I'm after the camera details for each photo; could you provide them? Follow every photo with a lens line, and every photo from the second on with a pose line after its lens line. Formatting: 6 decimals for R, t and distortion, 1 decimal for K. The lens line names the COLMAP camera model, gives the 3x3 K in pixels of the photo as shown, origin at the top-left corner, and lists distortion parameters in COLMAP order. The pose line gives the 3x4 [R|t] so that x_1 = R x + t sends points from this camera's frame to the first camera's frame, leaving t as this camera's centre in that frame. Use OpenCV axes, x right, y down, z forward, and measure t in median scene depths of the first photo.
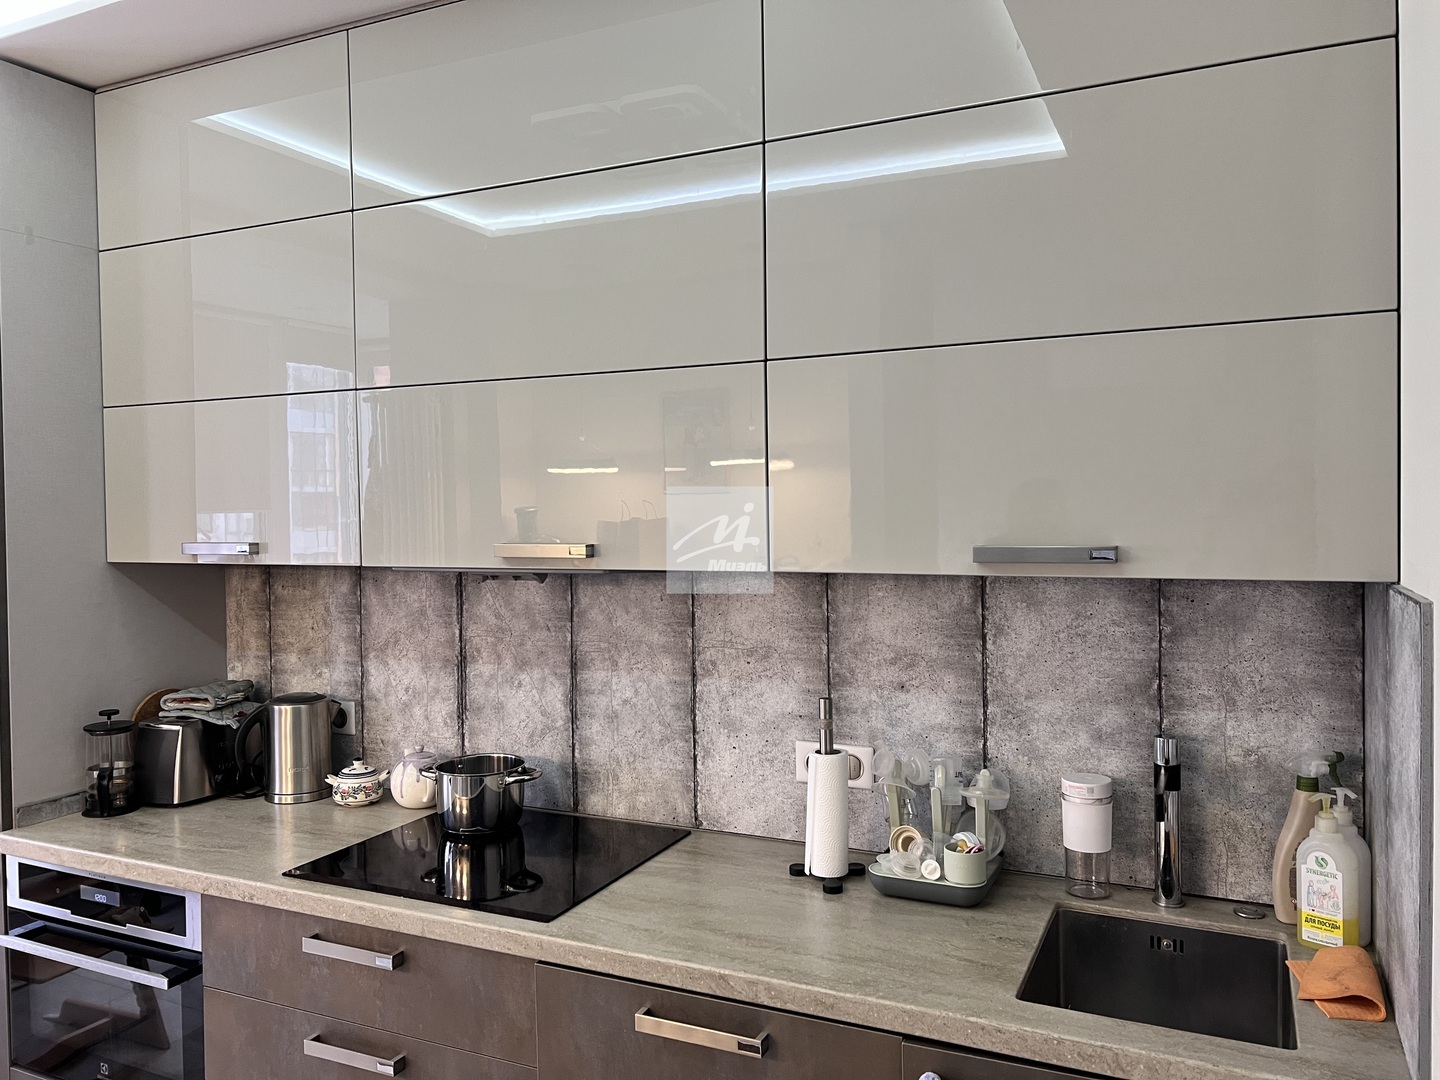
lens RADIAL K [[1078.3, 0, 720.0], [0, 1078.3, 540.0], [0, 0, 1]] dist [0.082814, -0.106318]
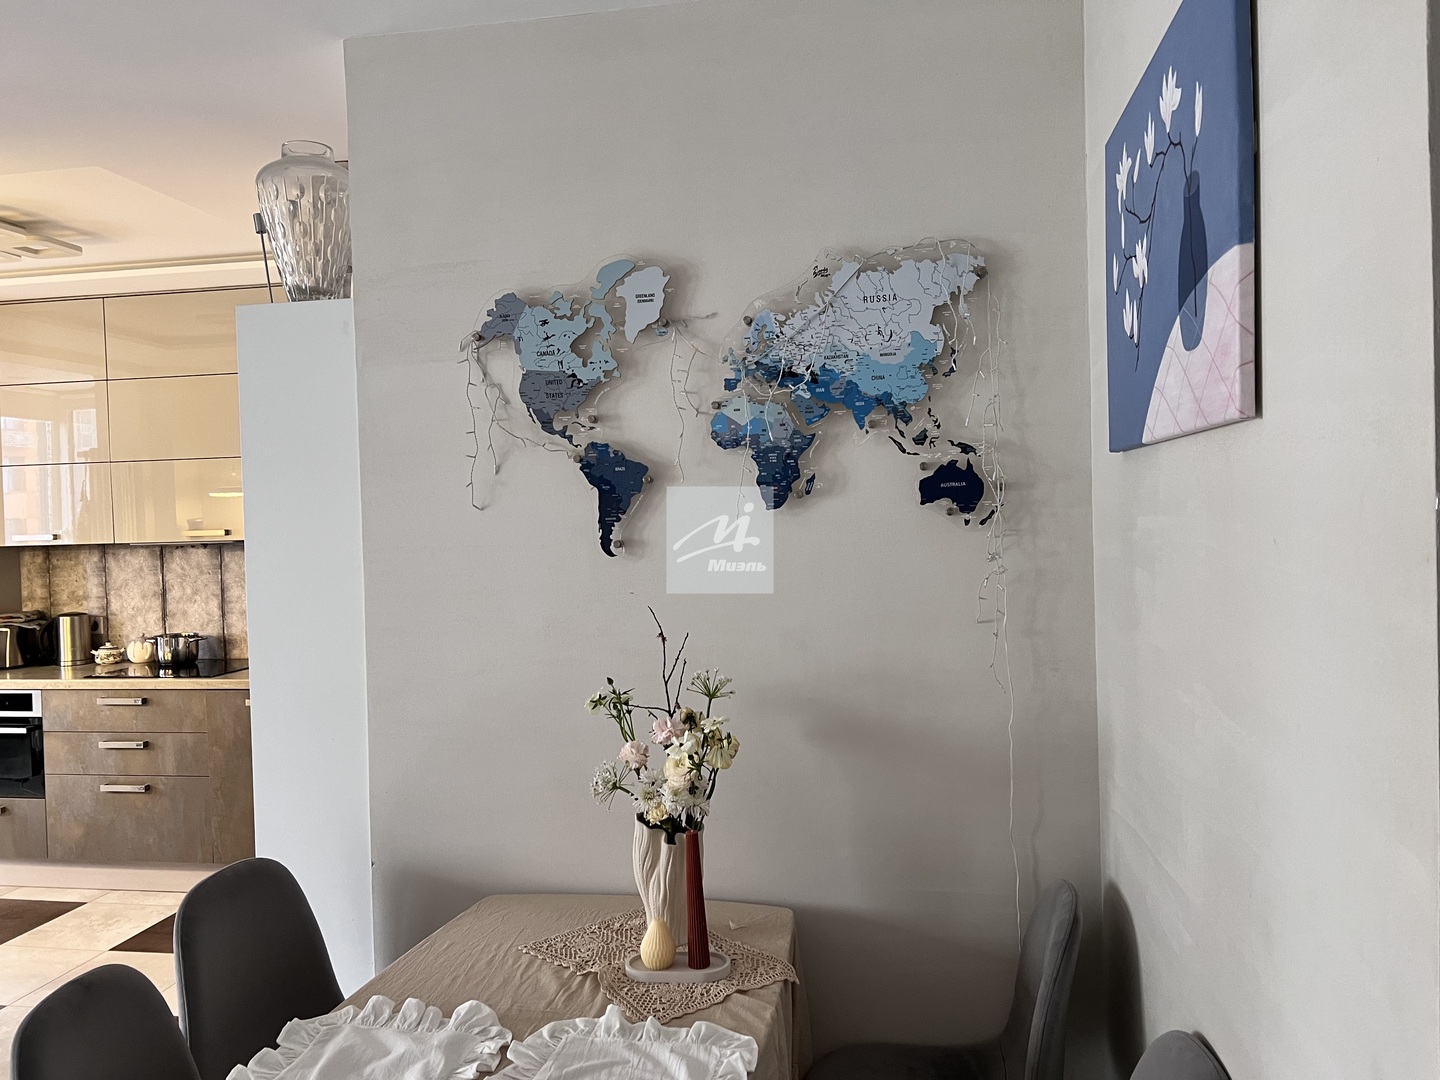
lens RADIAL K [[1078.0, 0, 715.0], [0, 1078.0, 547.6], [0, 0, 1]] dist [0.053851, -0.058216]
pose [[0.964365, -0.020378, 0.263789, 0.224429], [0.021024, 0.999779, 0.000372, 0.049232], [-0.263738, 0.005187, 0.964580, -1.253899]]
